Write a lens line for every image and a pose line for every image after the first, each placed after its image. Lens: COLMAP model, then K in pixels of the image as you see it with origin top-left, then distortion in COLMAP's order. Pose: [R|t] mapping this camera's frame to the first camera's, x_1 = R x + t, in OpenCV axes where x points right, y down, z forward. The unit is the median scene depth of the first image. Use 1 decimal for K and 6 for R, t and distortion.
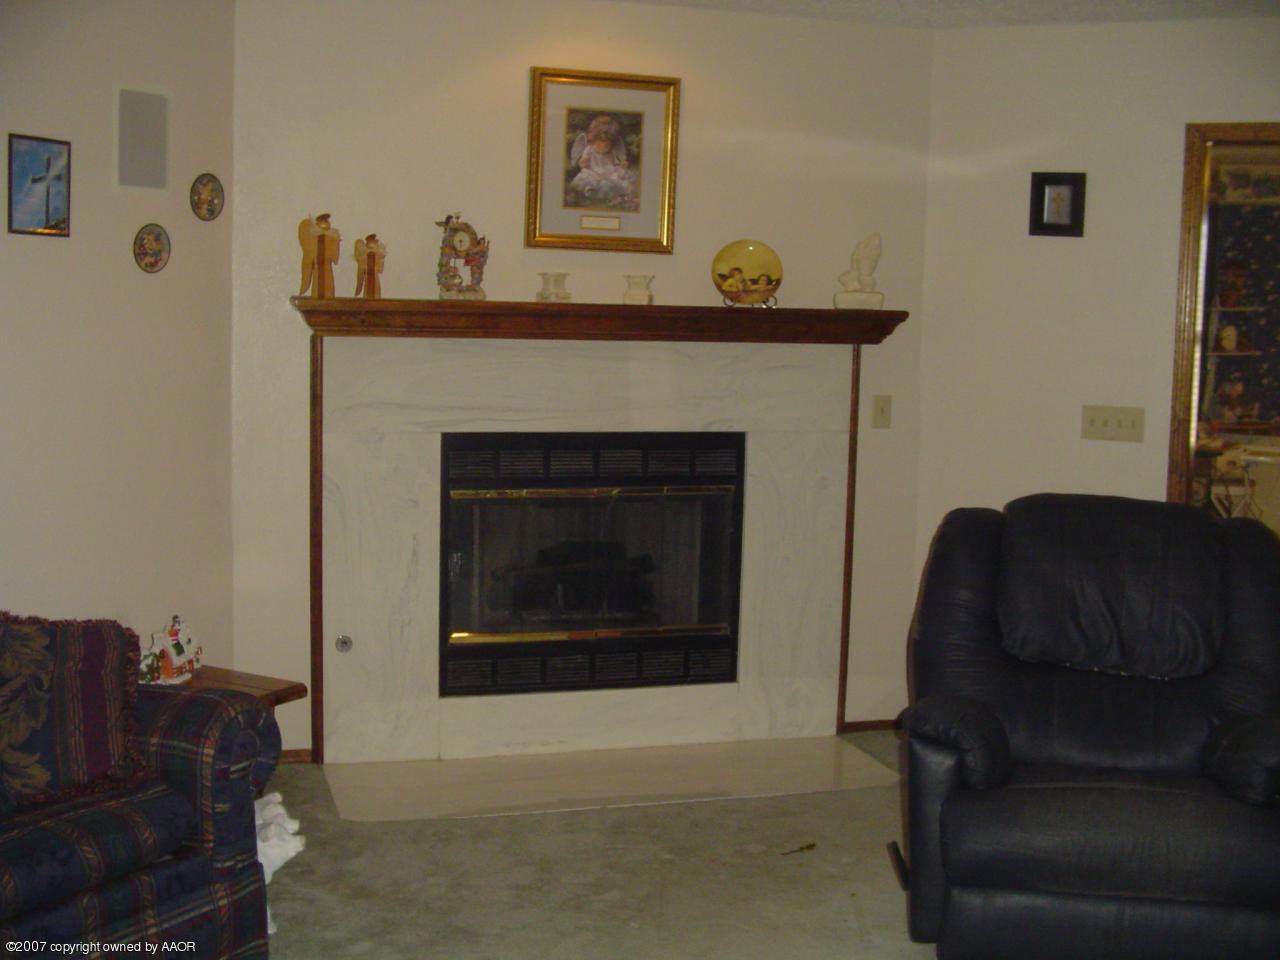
lens RADIAL K [[1605.3, 0, 640.0], [0, 1605.3, 480.0], [0, 0, 1]] dist [-0.177396, 0.184605]
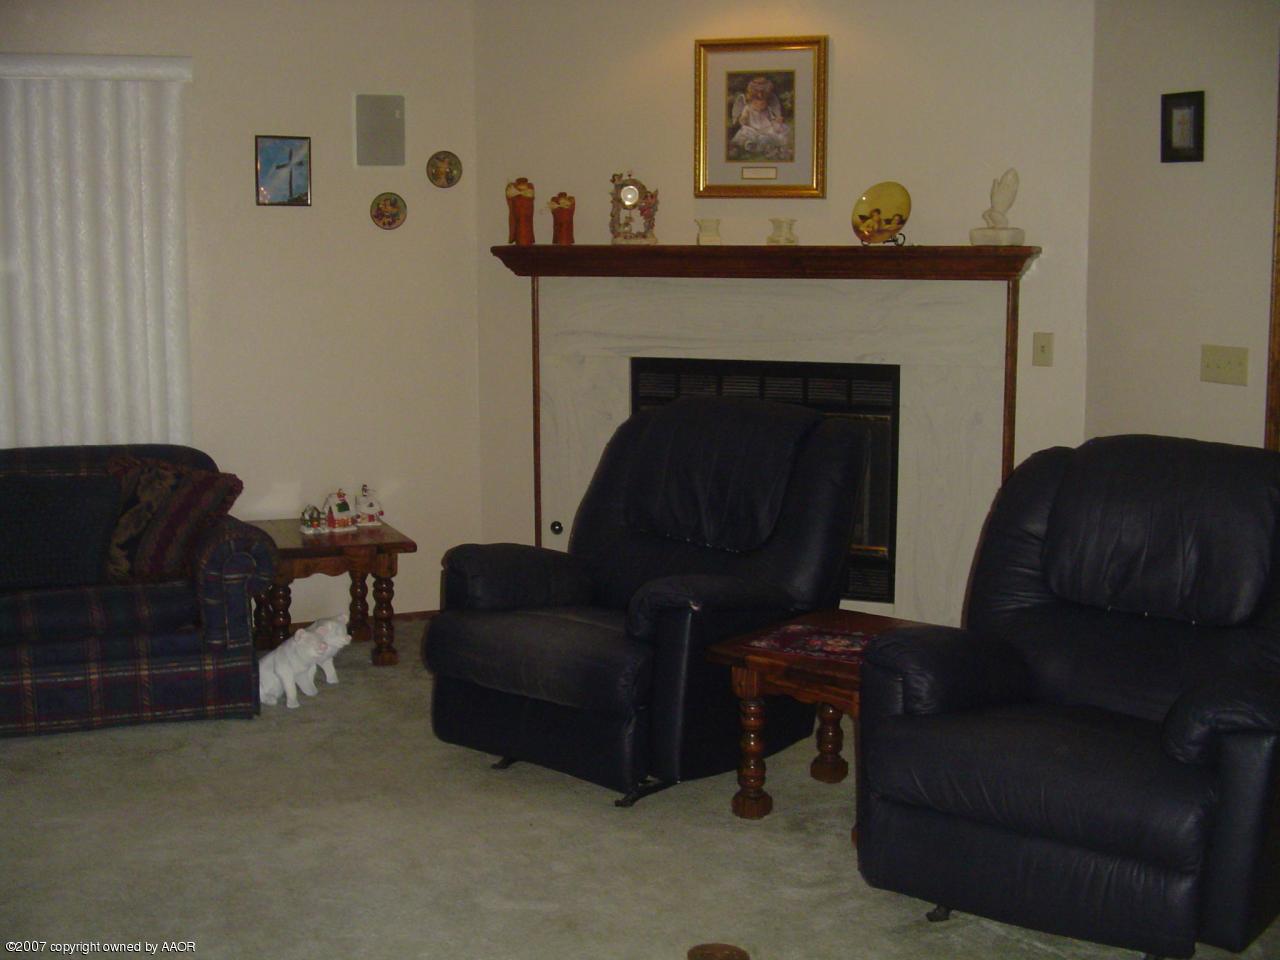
lens RADIAL K [[1605.3, 0, 640.0], [0, 1605.3, 480.0], [0, 0, 1]] dist [-0.177396, 0.184605]
pose [[0.762897, 0.069195, -0.642807, 0.645960], [-0.051680, 0.997601, 0.046052, 0.005926], [0.644451, -0.001912, 0.764643, 0.095421]]
